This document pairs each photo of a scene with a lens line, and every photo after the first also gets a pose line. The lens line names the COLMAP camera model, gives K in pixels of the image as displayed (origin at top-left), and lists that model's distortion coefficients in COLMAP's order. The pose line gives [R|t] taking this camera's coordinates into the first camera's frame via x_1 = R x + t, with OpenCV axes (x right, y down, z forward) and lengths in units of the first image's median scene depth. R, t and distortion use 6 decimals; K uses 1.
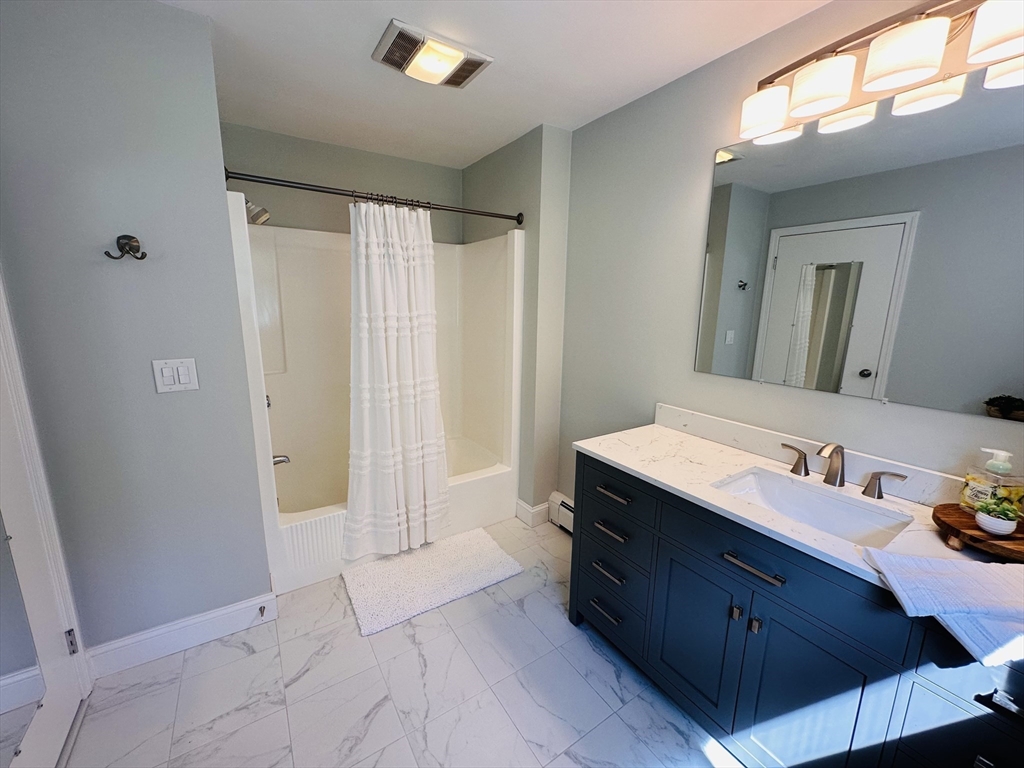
lens RADIAL K [[409.2, 0, 510.6], [0, 409.2, 383.6], [0, 0, 1]] dist [-0.001105, -0.000142]
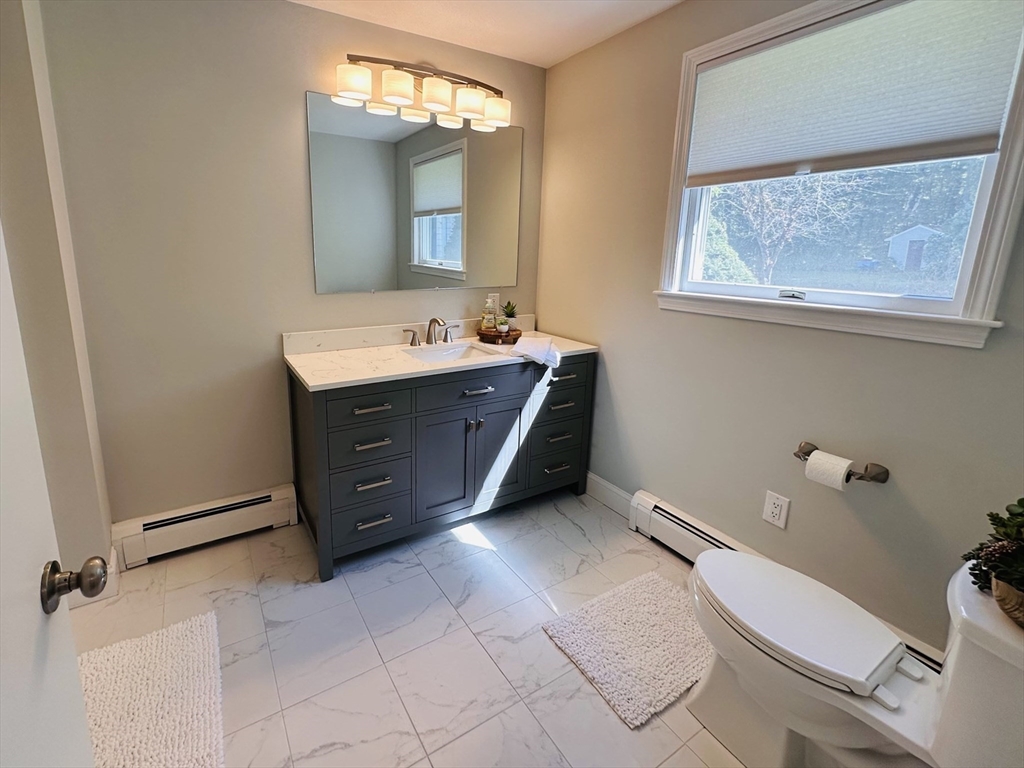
lens RADIAL K [[414.6, 0, 487.8], [0, 414.6, 325.3], [0, 0, 1]] dist [-0.000066, 0.000167]
pose [[0.075592, -0.206377, 0.975548, -0.791123], [0.187167, 0.963895, 0.189409, -0.096256], [-0.979415, 0.168273, 0.111489, 0.579367]]
